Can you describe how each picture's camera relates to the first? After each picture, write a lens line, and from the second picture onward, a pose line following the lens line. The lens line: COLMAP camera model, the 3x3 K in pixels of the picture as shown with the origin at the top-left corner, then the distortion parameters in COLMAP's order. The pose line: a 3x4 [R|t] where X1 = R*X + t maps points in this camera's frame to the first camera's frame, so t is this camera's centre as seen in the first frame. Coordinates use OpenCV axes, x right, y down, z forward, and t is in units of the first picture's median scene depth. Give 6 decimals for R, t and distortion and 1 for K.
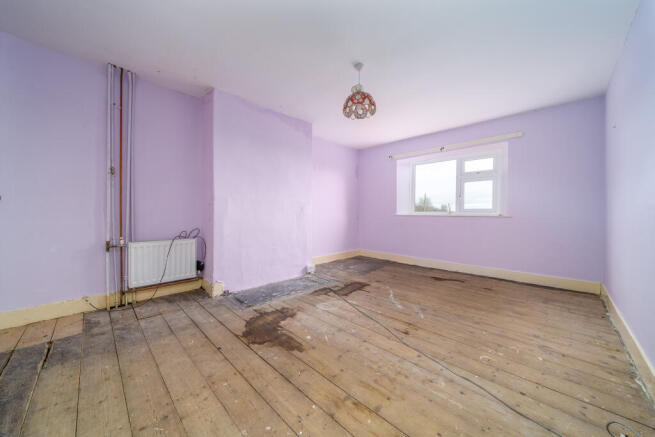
lens RADIAL K [[237.3, 0, 325.8], [0, 237.3, 214.9], [0, 0, 1]] dist [0.000961, -0.000011]
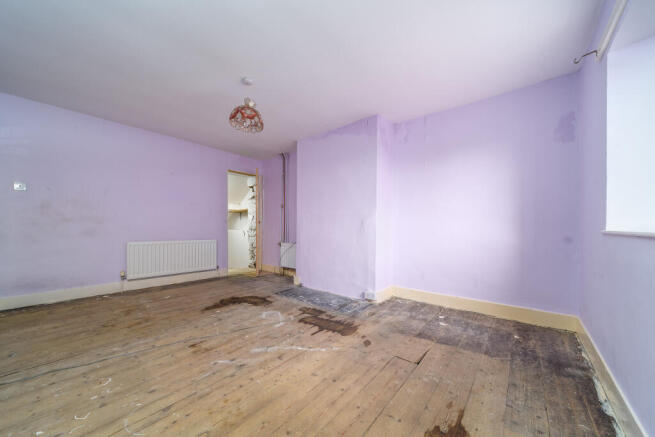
lens RADIAL K [[237.3, 0, 325.8], [0, 237.3, 222.2], [0, 0, 1]] dist [0.000961, -0.000011]
pose [[0.087805, -0.024634, -0.995833, 0.970260], [-0.009974, 0.999622, -0.025608, -0.003106], [0.996088, 0.012181, 0.087526, 1.016665]]
